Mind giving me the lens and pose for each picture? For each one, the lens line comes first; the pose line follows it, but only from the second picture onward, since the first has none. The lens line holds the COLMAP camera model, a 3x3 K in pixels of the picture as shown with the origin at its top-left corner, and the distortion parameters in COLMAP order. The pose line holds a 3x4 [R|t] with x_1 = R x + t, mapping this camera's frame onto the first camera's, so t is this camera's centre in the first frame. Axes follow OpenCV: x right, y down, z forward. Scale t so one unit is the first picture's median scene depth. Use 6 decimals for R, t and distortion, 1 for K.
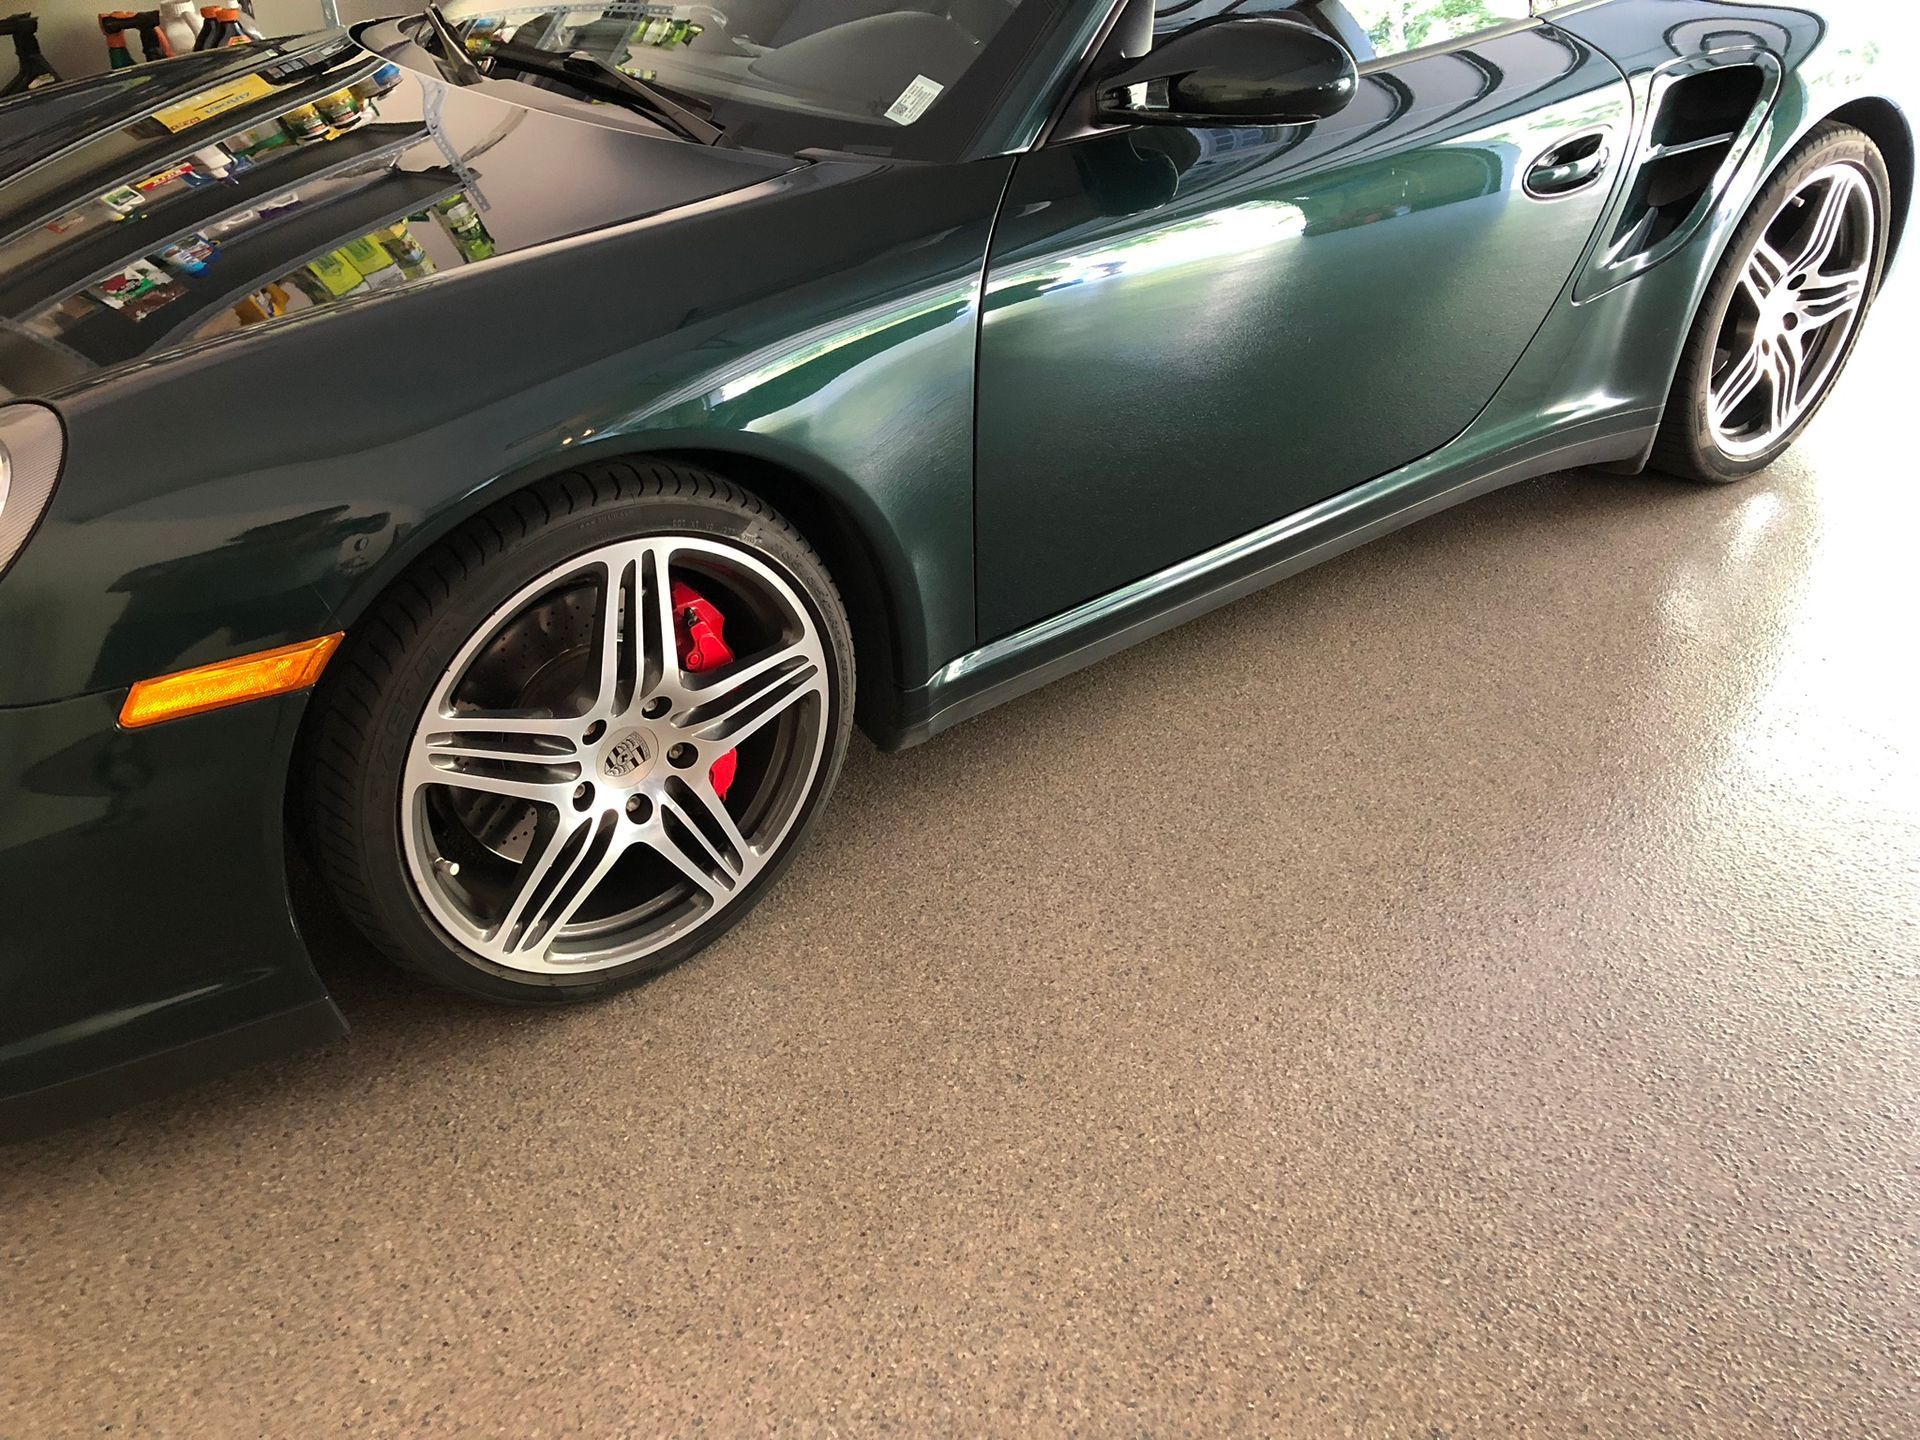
lens RADIAL K [[1597.4, 0, 974.1], [0, 1597.4, 720.0], [0, 0, 1]] dist [0.048775, -0.046073]
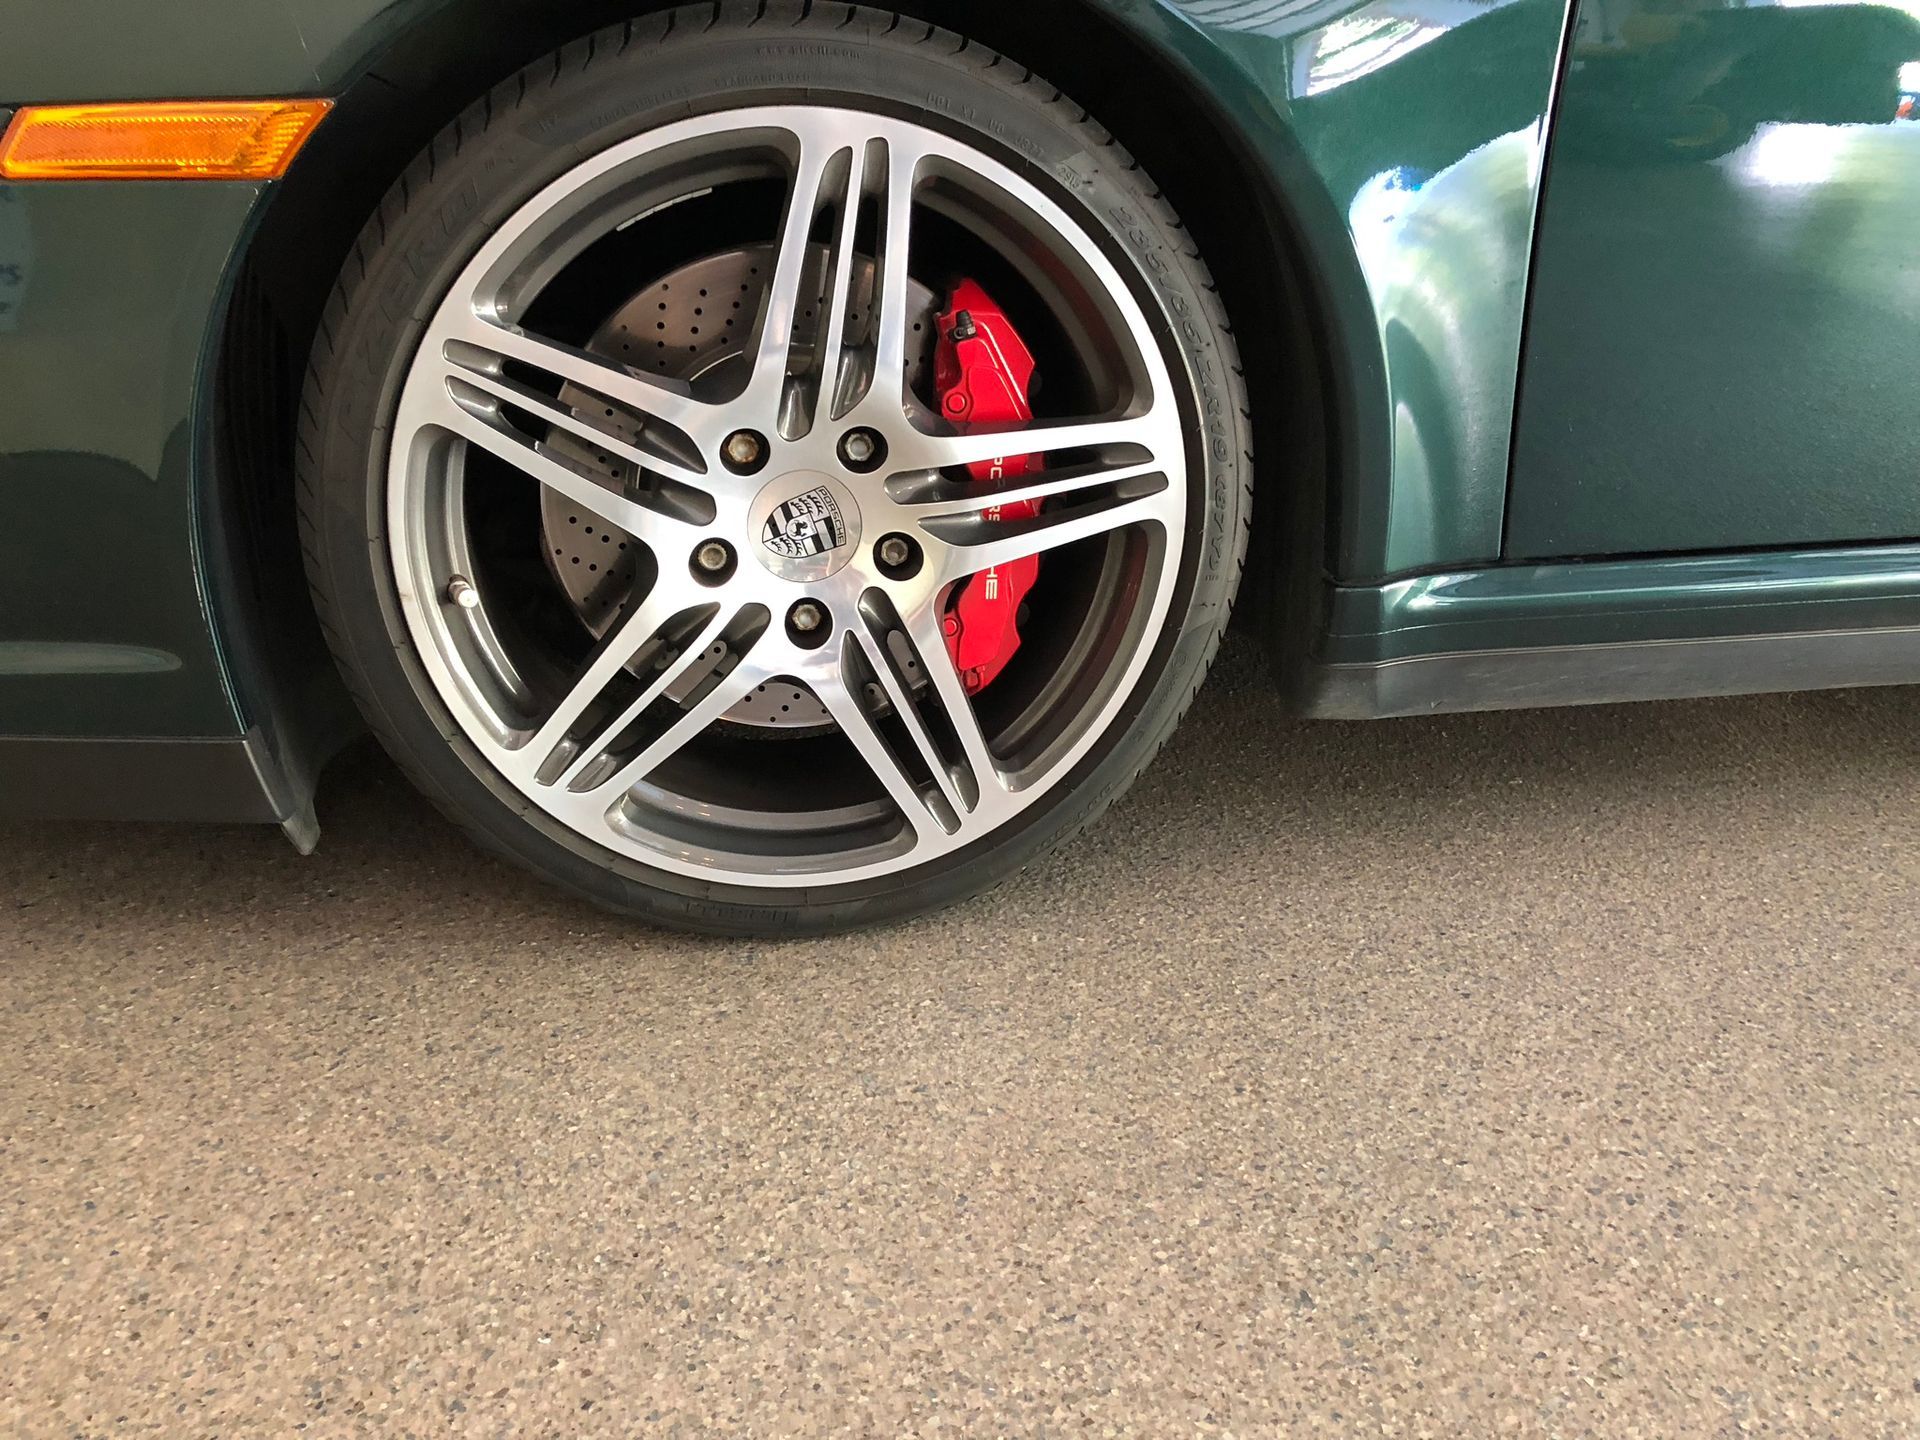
lens RADIAL K [[1597.4, 0, 945.4], [0, 1597.4, 710.5], [0, 0, 1]] dist [0.048775, -0.046073]
pose [[0.865897, 0.196825, -0.459871, 0.122629], [-0.281160, 0.951875, -0.121997, 0.150397], [0.413728, 0.234935, 0.879565, 0.515424]]
